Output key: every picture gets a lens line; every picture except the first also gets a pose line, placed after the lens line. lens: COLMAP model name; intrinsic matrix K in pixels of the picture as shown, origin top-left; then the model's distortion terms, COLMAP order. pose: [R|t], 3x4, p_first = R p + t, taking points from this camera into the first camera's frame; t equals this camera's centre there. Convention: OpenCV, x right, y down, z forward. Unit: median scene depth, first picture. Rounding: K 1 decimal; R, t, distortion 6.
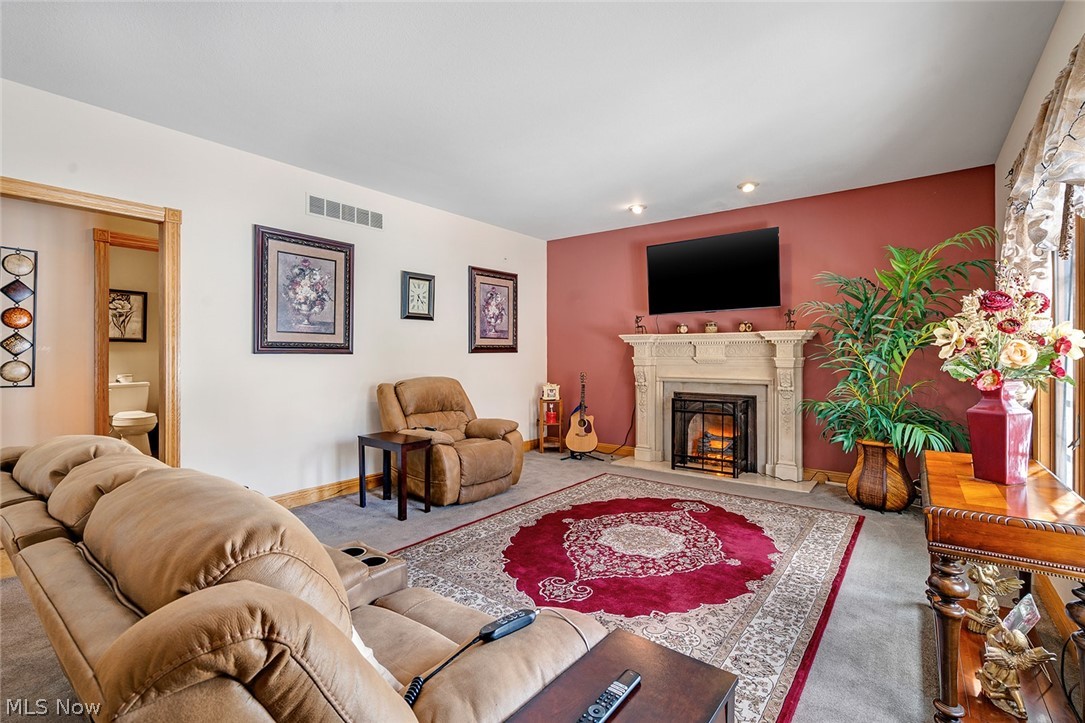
lens RADIAL K [[497.5, 0, 542.5], [0, 497.5, 351.1], [0, 0, 1]] dist [-0.018708, 0.000391]
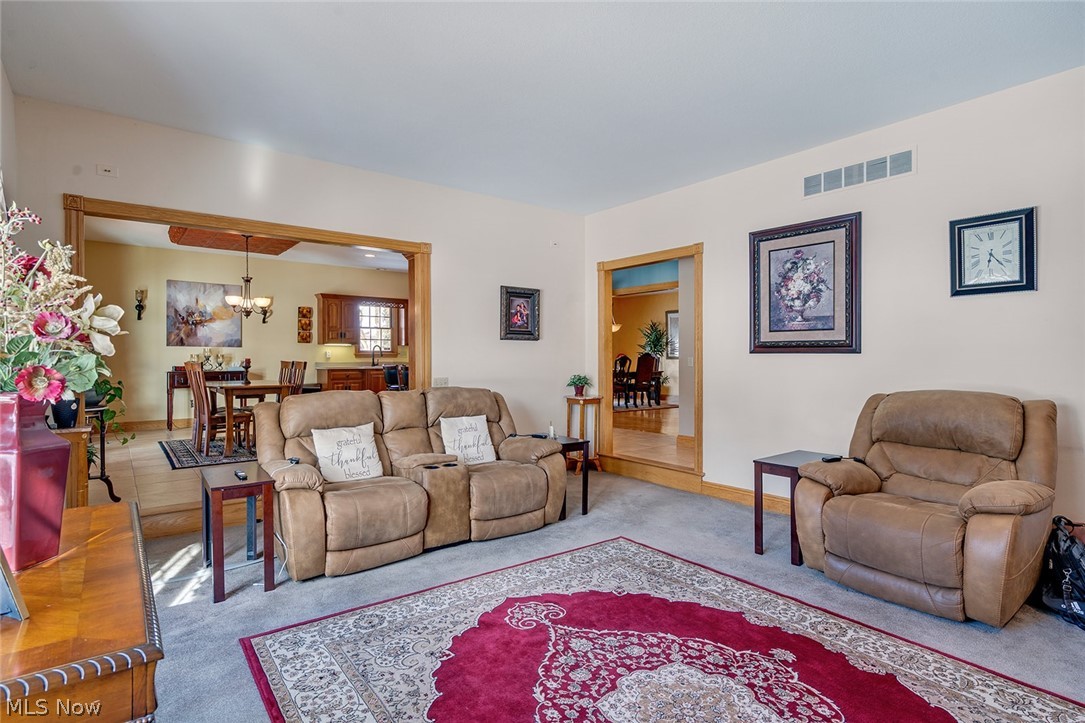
lens RADIAL K [[546.7, 0, 542.5], [0, 546.7, 361.5], [0, 0, 1]] dist [0.005911, 0.000426]
pose [[-0.256001, 0.016020, -0.966544, 0.757295], [0.010954, 0.999847, 0.013671, 0.001993], [0.966614, -0.007088, -0.256137, 0.963075]]
